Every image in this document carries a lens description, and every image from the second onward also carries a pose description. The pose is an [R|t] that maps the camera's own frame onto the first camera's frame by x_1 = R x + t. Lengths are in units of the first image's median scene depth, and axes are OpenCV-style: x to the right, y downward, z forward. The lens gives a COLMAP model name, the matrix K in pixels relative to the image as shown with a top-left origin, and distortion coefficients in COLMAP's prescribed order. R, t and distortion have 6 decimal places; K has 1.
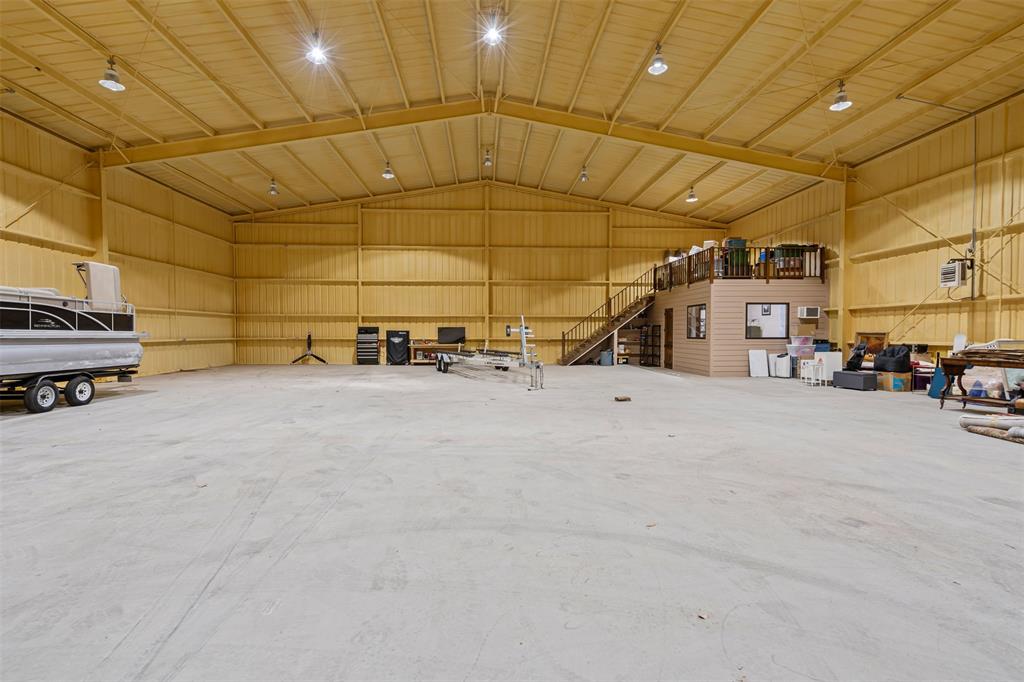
lens RADIAL K [[479.2, 0, 504.9], [0, 479.2, 352.7], [0, 0, 1]] dist [0.000714, 0.000156]
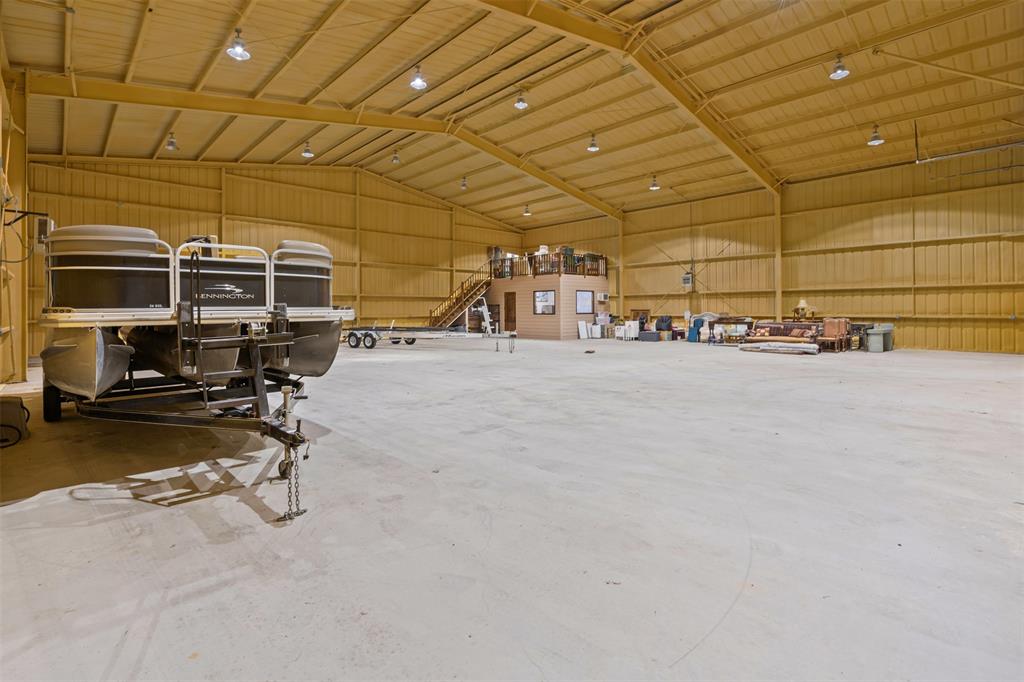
lens RADIAL K [[493.0, 0, 512.0], [0, 493.0, 310.2], [0, 0, 1]] dist [0.002026, 0.000288]
pose [[0.757756, -0.005675, 0.652513, -0.512404], [0.032743, 0.999033, -0.029336, -0.001354], [-0.651716, 0.043595, 0.757209, -0.036948]]
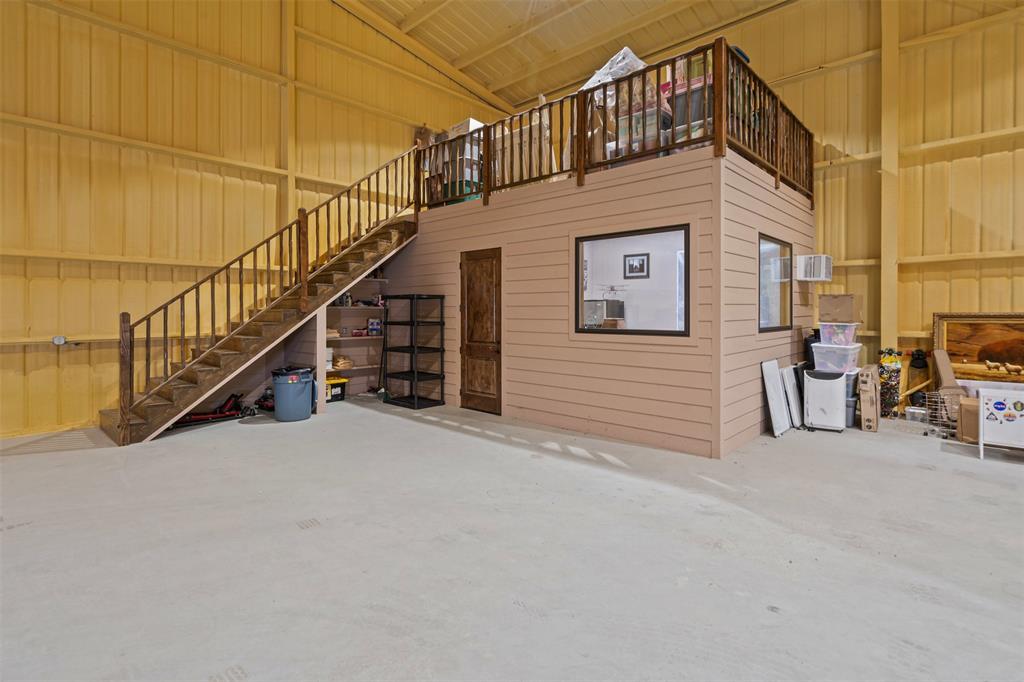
lens RADIAL K [[493.0, 0, 512.0], [0, 493.0, 310.2], [0, 0, 1]] dist [0.002026, 0.000288]
pose [[0.711529, -0.000945, 0.702656, 0.083593], [0.032220, 0.998991, -0.031284, -0.030381], [-0.701918, 0.044899, 0.710841, 0.664220]]
